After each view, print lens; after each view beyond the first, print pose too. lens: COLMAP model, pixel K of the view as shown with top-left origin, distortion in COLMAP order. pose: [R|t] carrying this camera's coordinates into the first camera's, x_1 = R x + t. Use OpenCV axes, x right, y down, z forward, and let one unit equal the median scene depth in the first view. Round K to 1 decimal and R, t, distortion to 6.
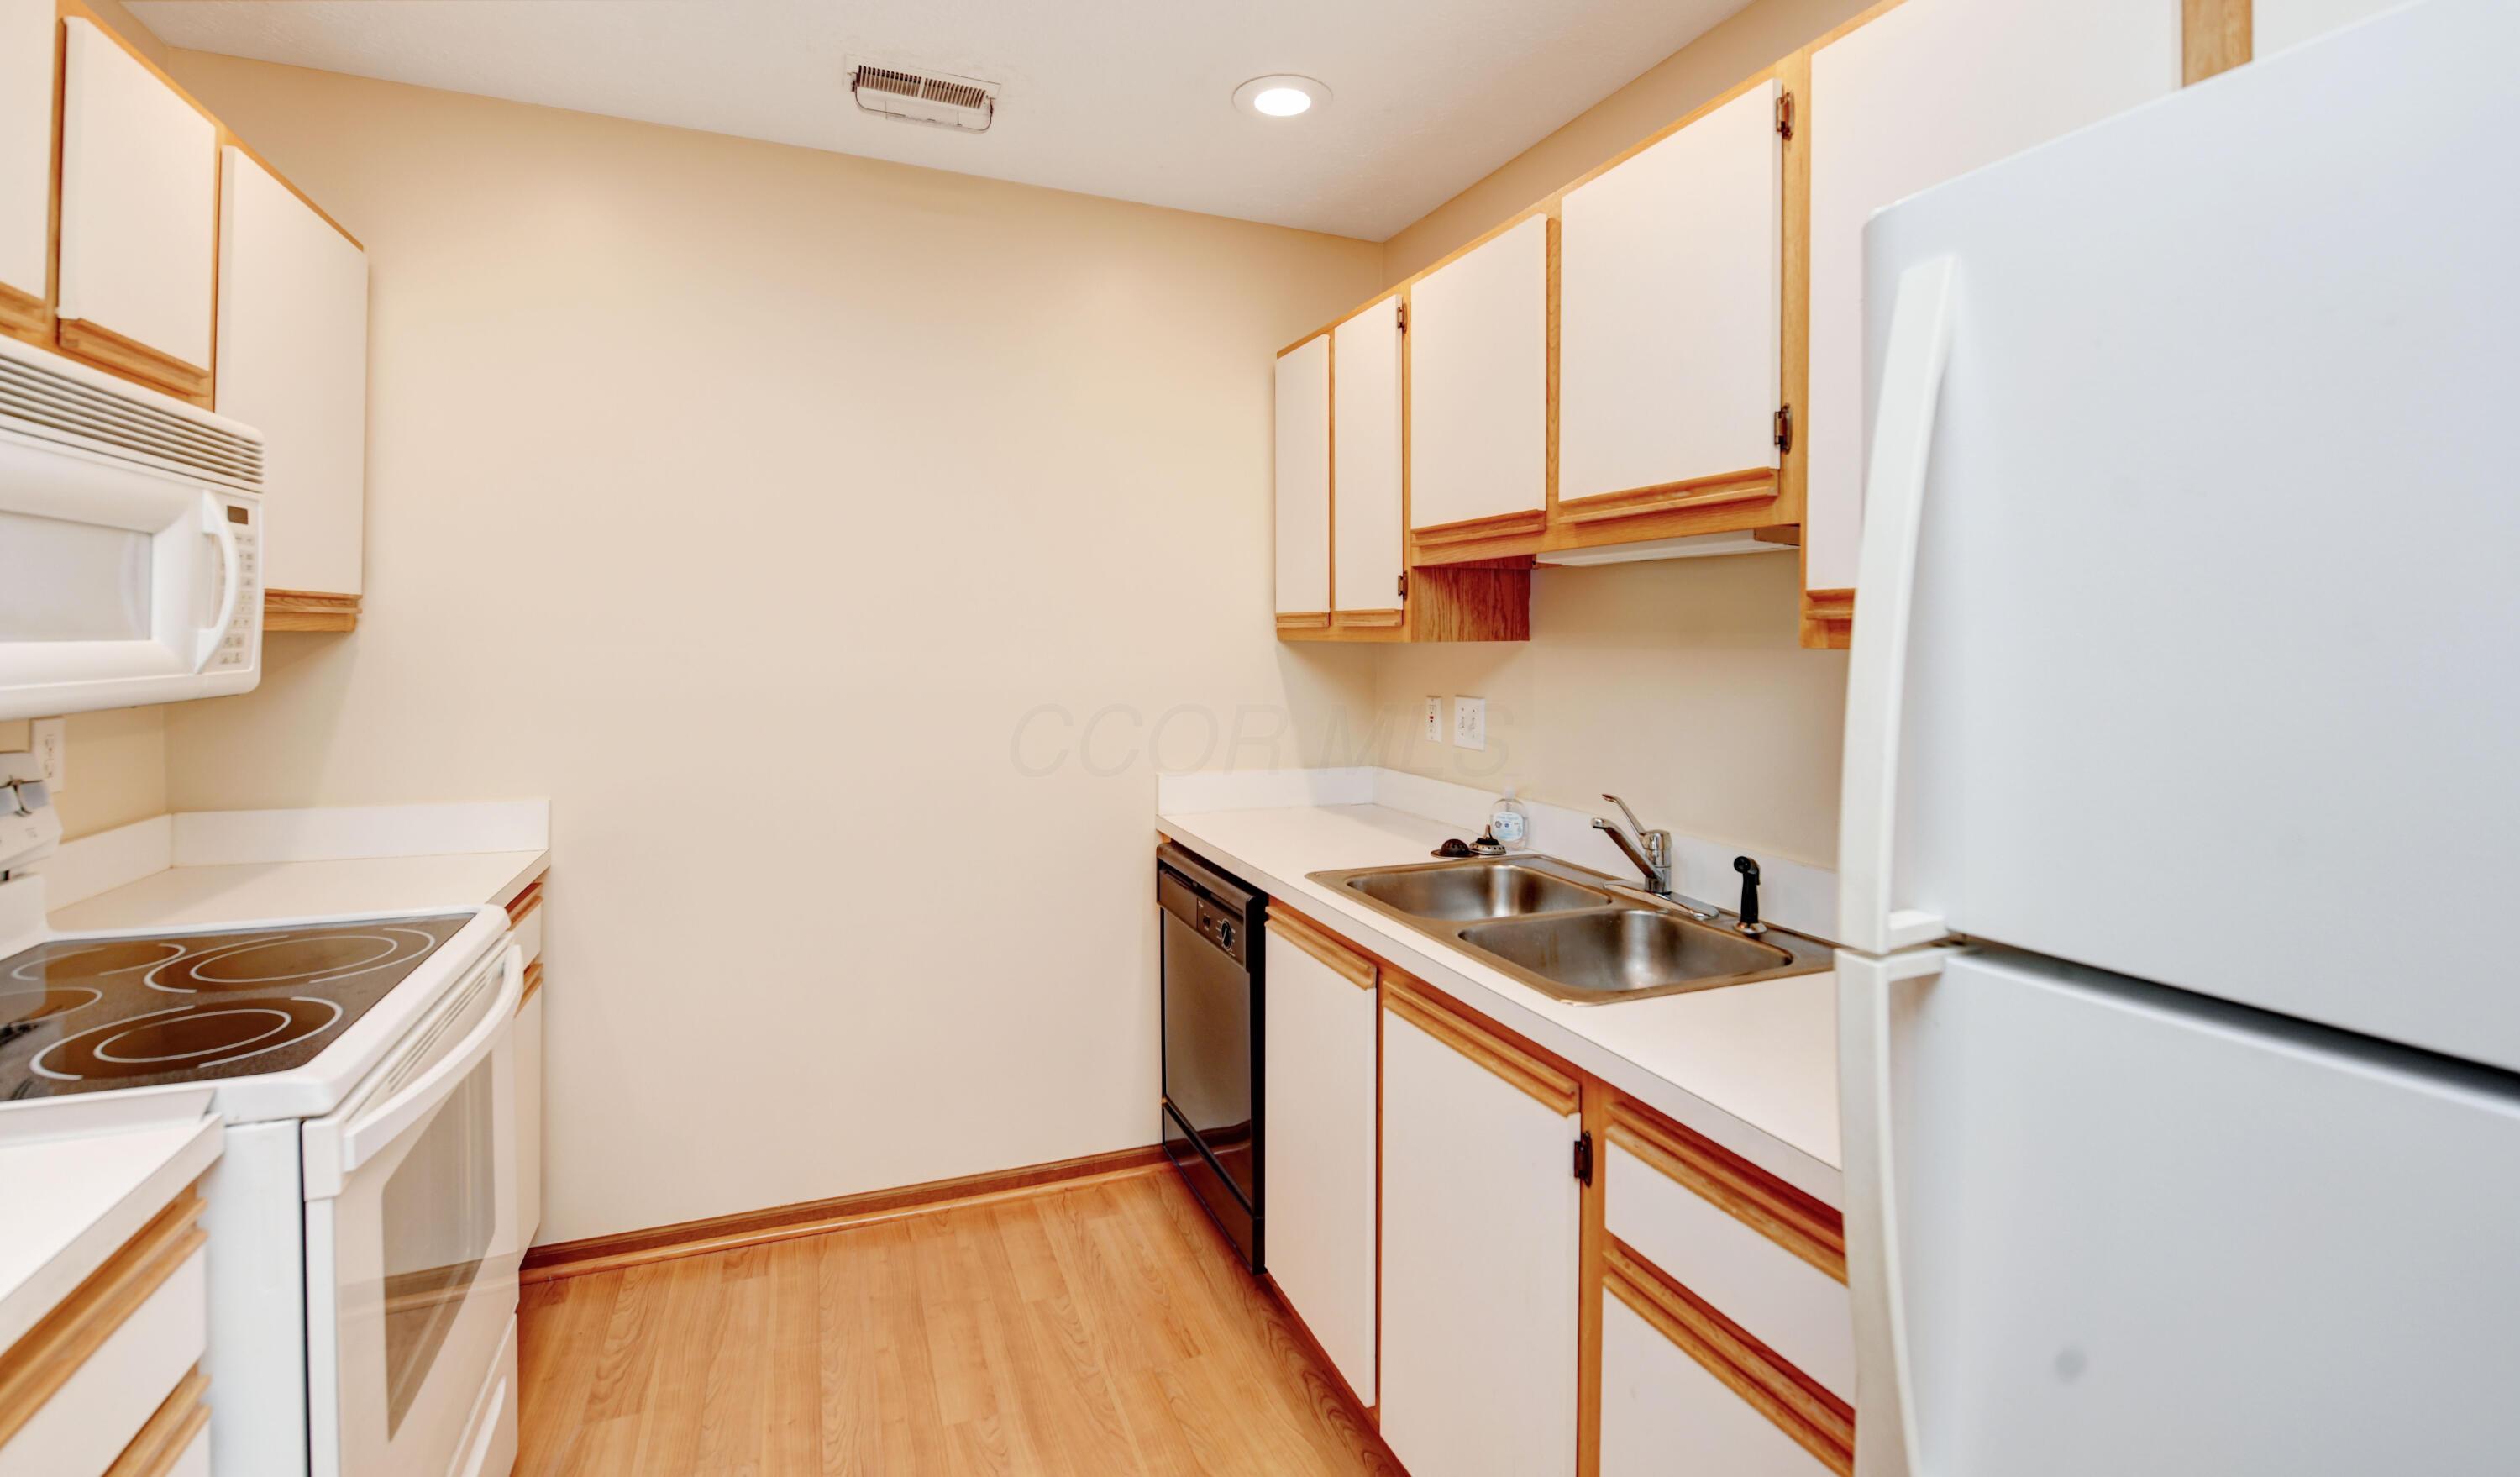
lens RADIAL K [[1114.5, 0, 1260.9], [0, 1114.5, 633.0], [0, 0, 1]] dist [-0.014321, -0.000871]
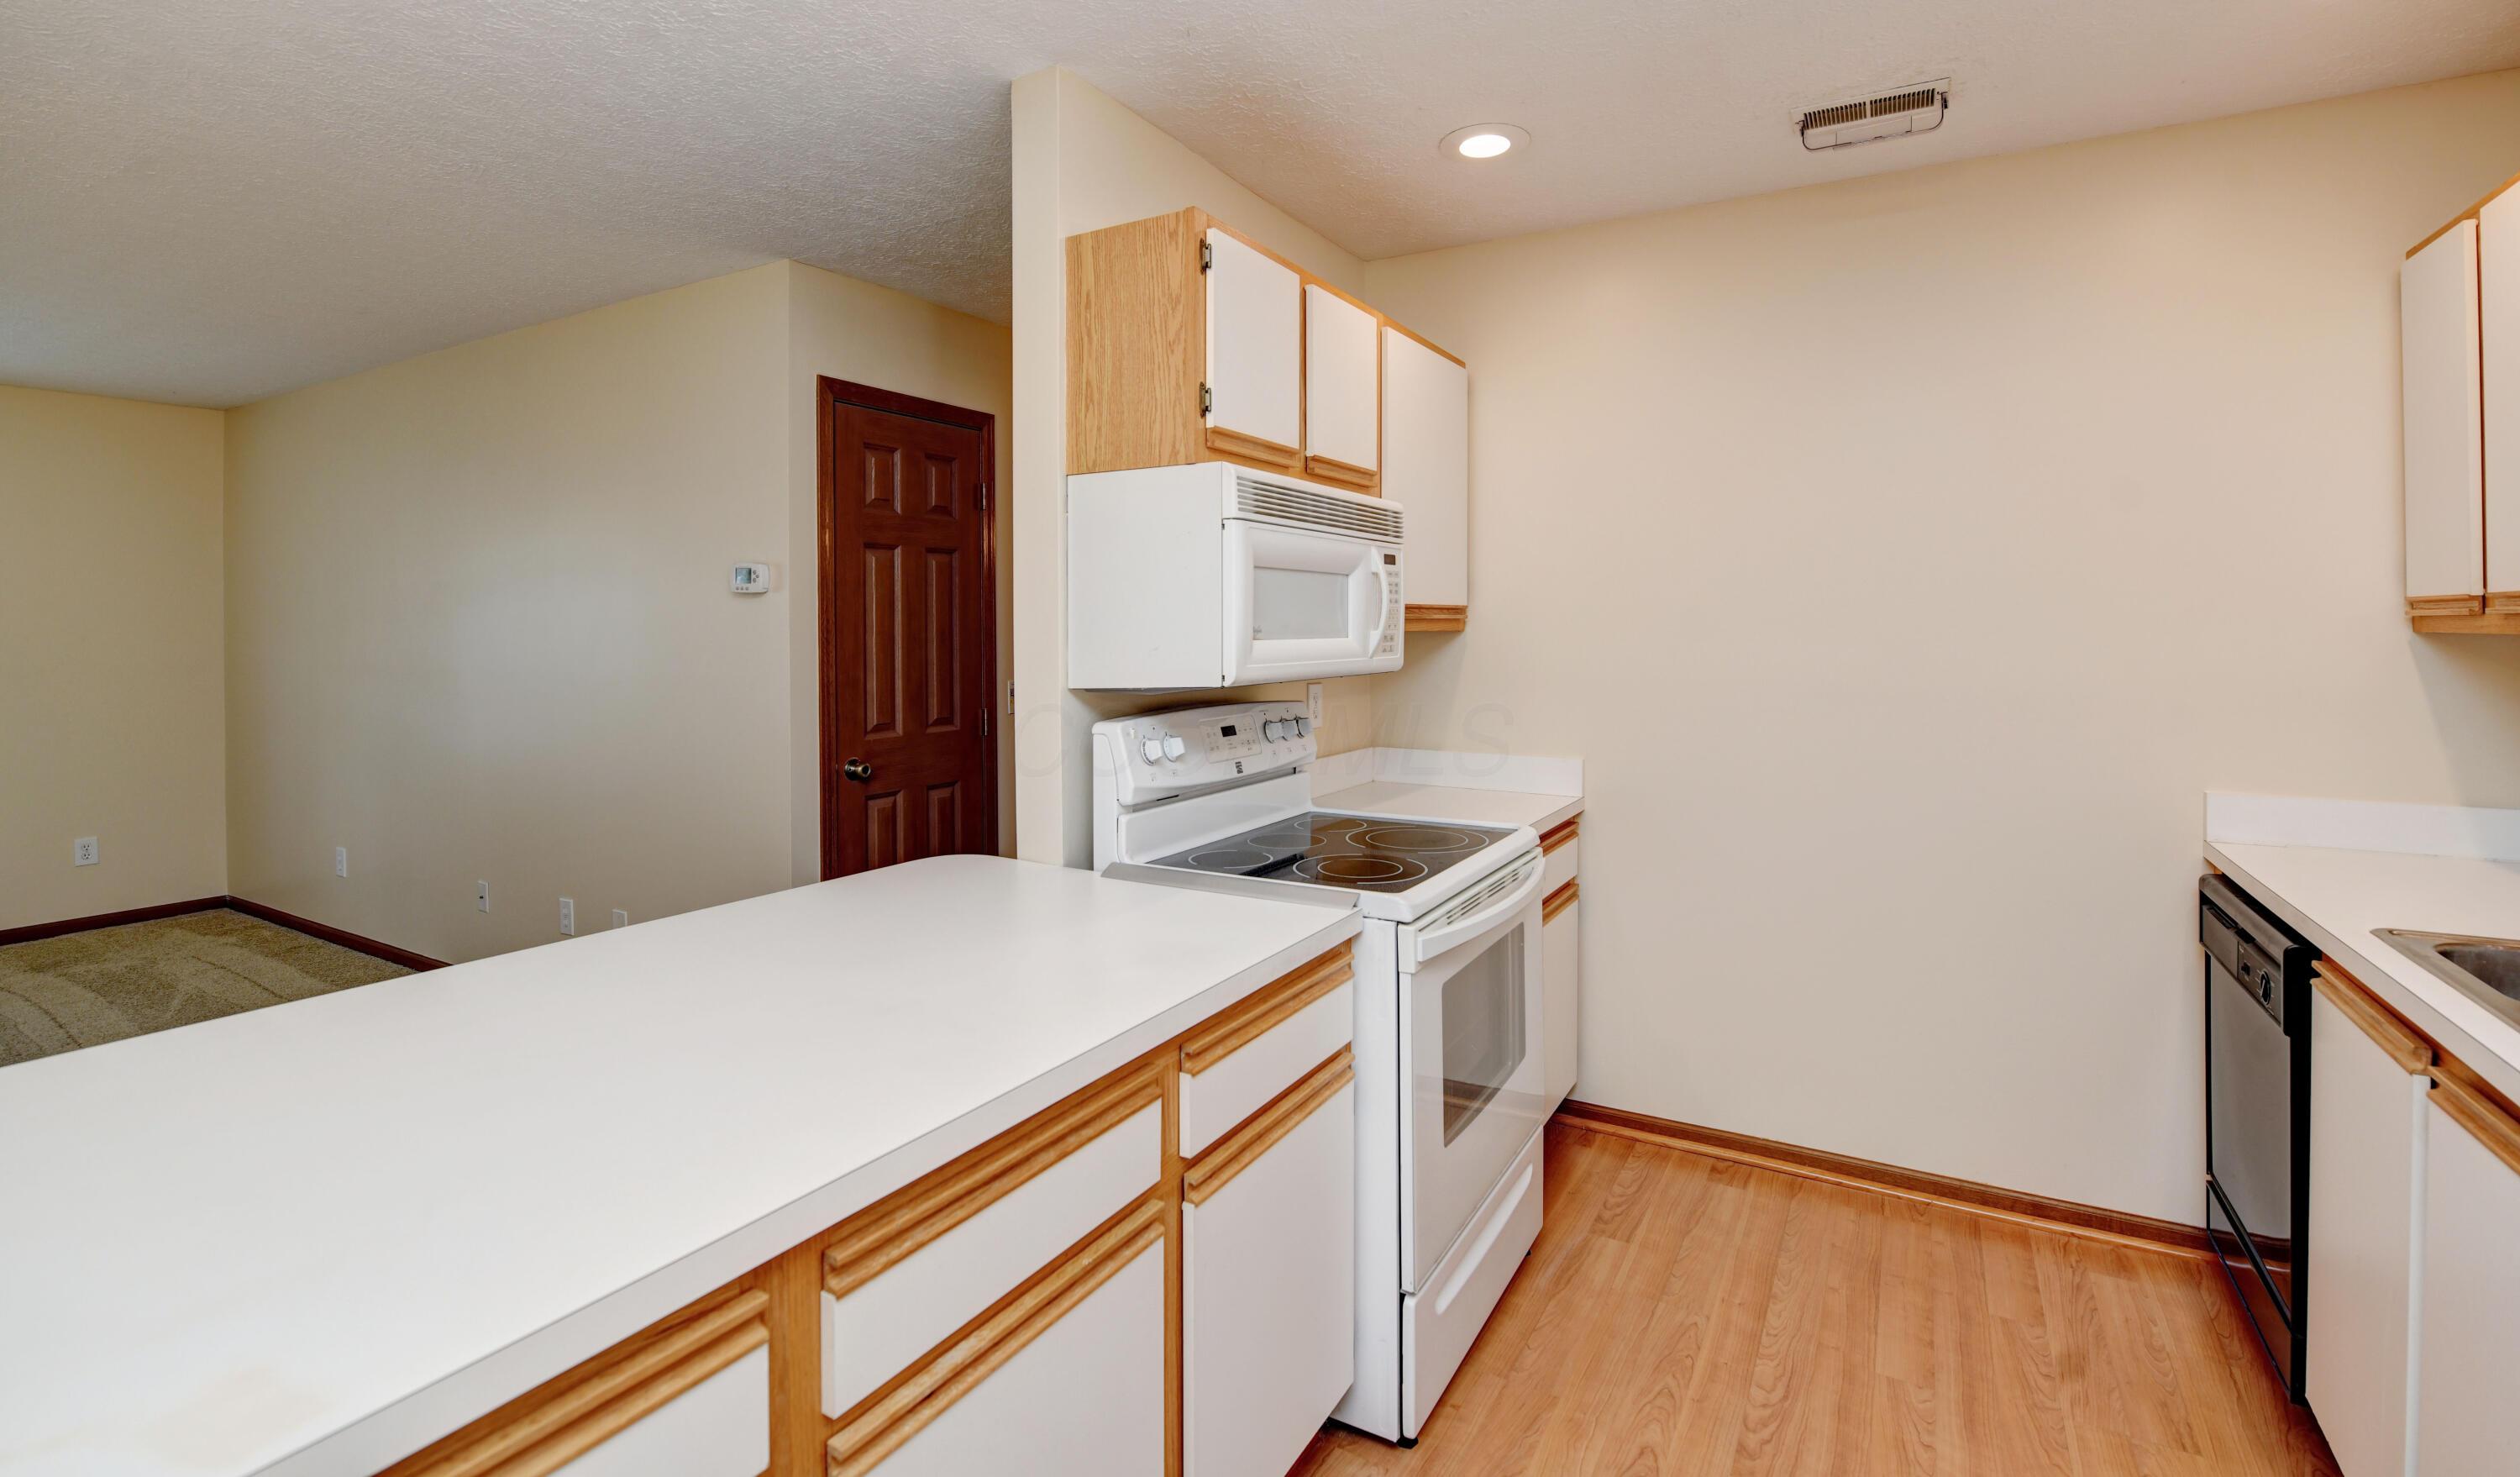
lens RADIAL K [[1114.5, 0, 1260.9], [0, 1114.5, 633.0], [0, 0, 1]] dist [-0.014321, -0.000871]
pose [[0.608586, -0.005891, -0.793466, 0.180332], [0.009518, 0.999955, -0.000123, -0.001065], [0.793431, -0.007478, 0.608615, -0.102137]]
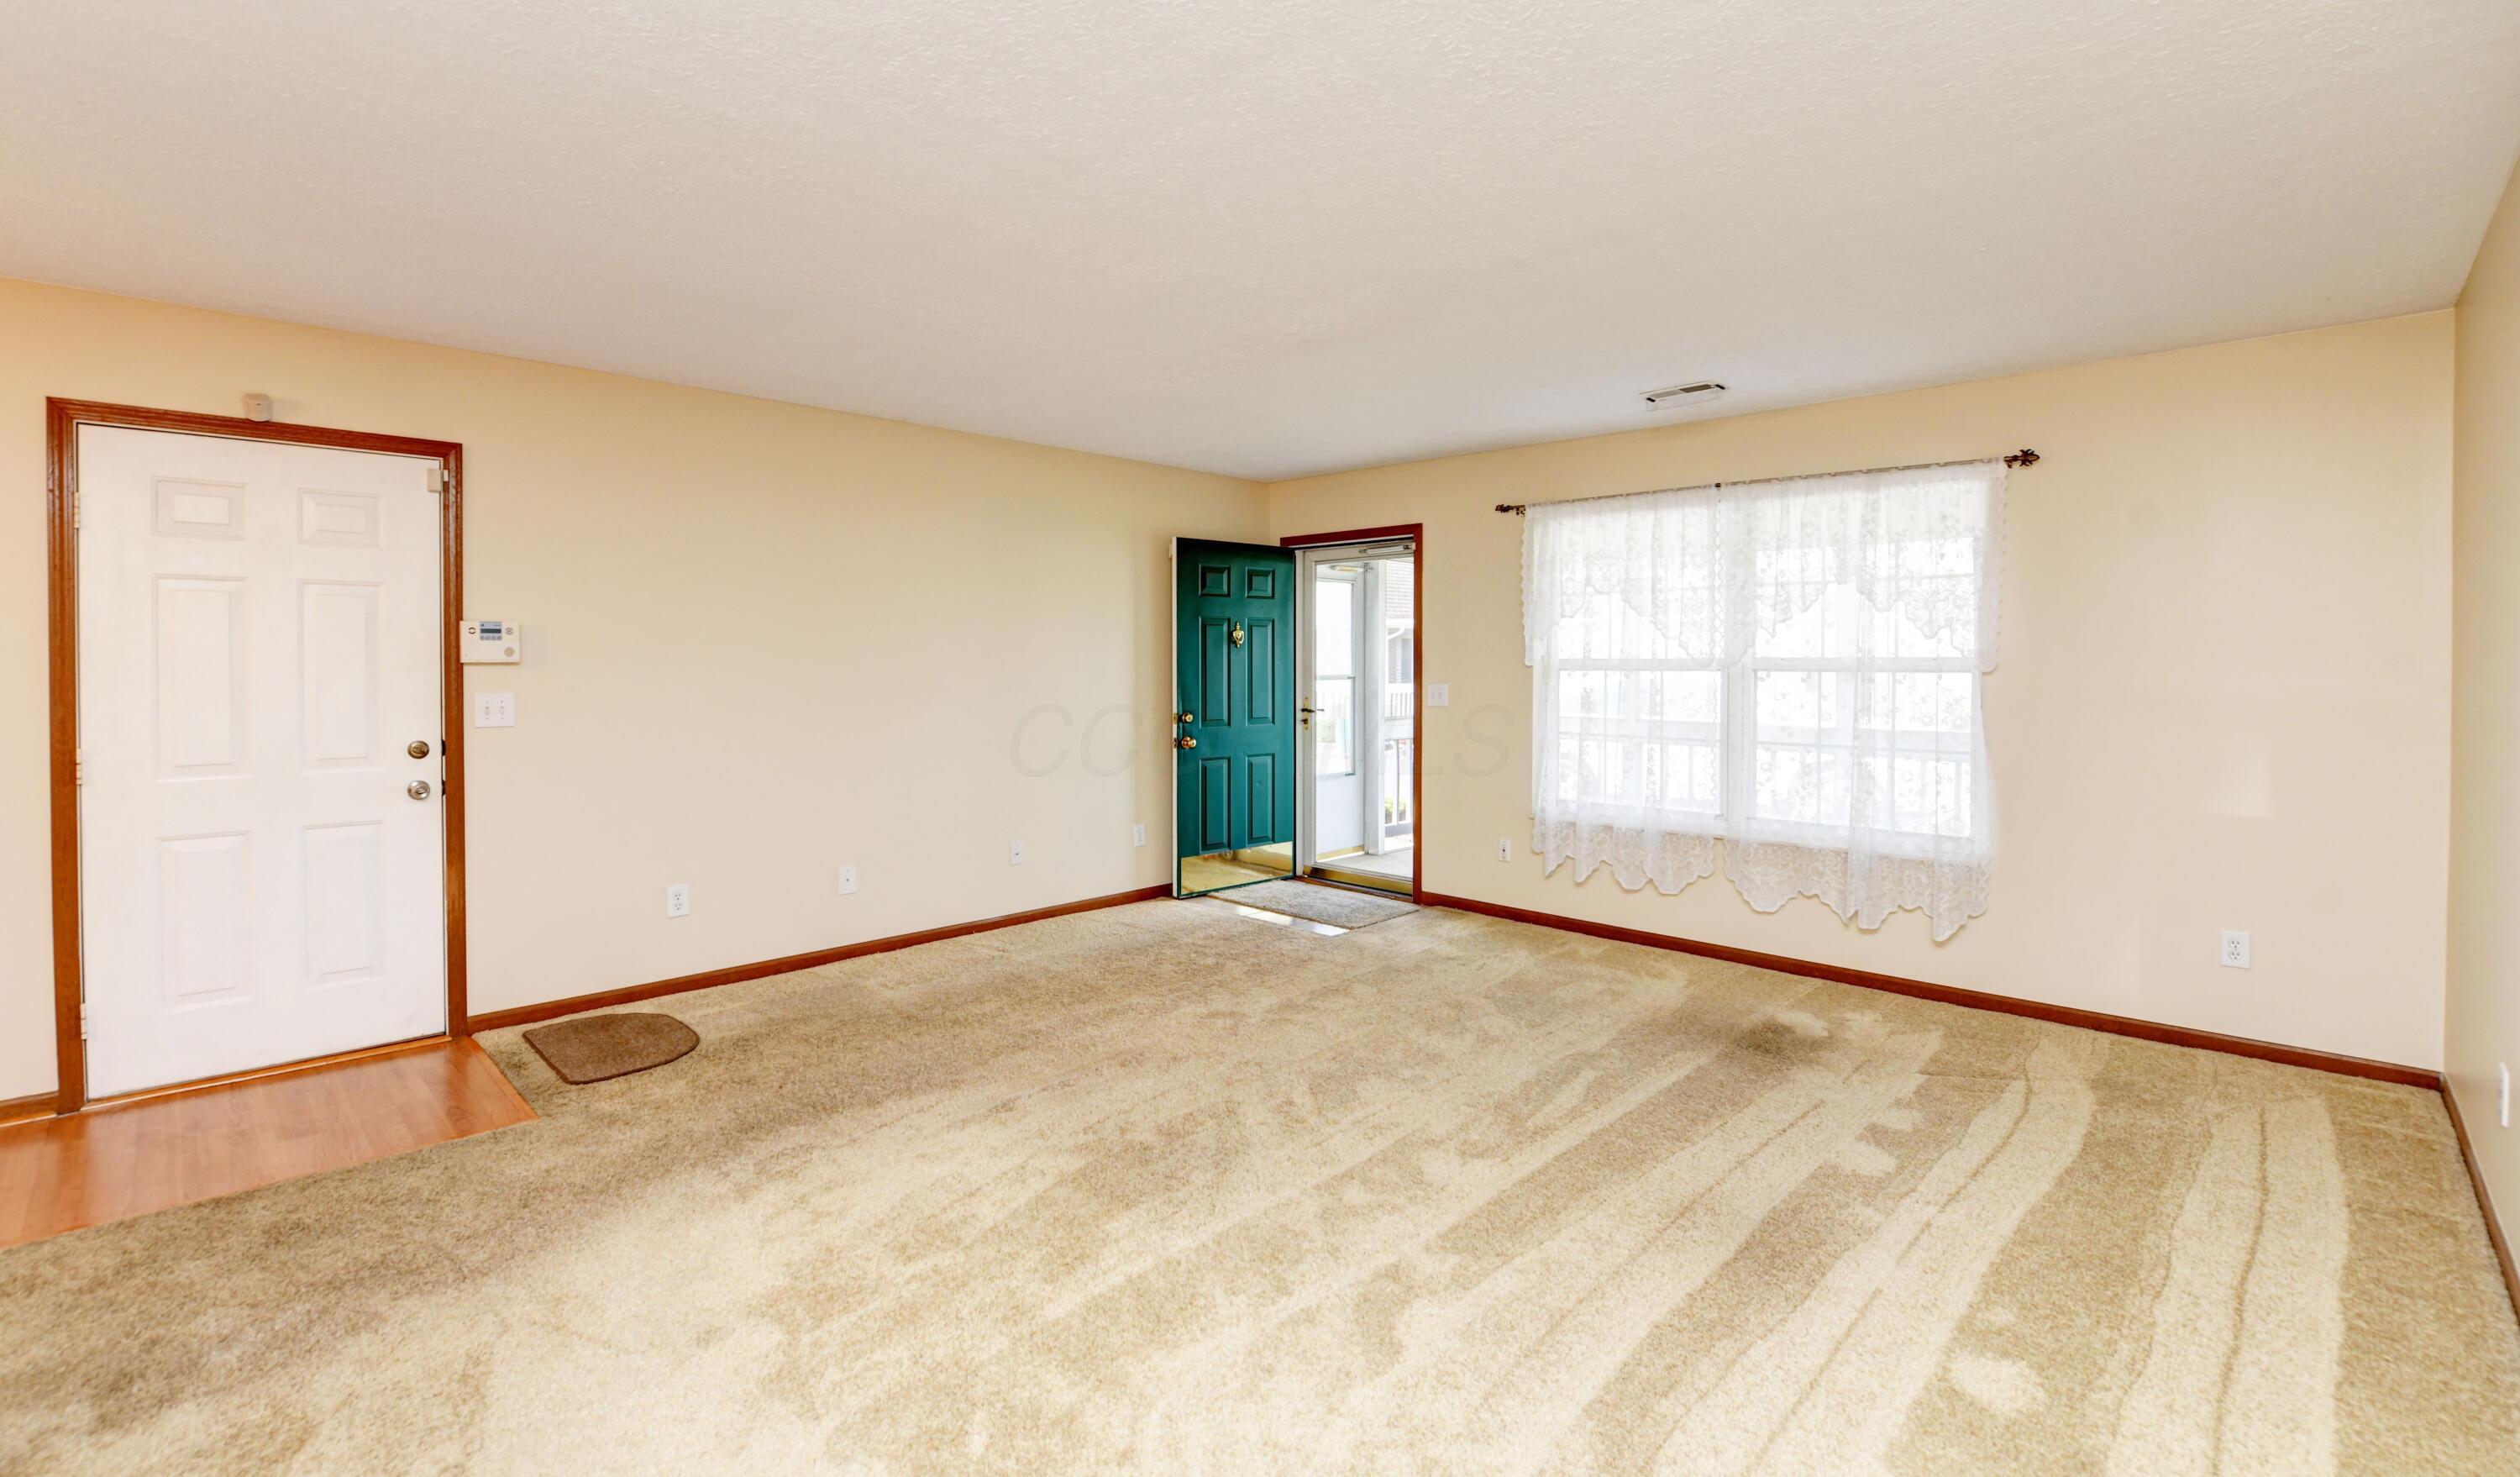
lens RADIAL K [[1081.7, 0, 1195.1], [0, 1081.7, 670.1], [0, 0, 1]] dist [-0.018229, -0.000150]
pose [[-0.925271, -0.005498, -0.379266, -1.025474], [-0.008685, 0.999940, 0.006694, -0.000255], [0.379207, 0.009487, -0.925263, 0.267963]]
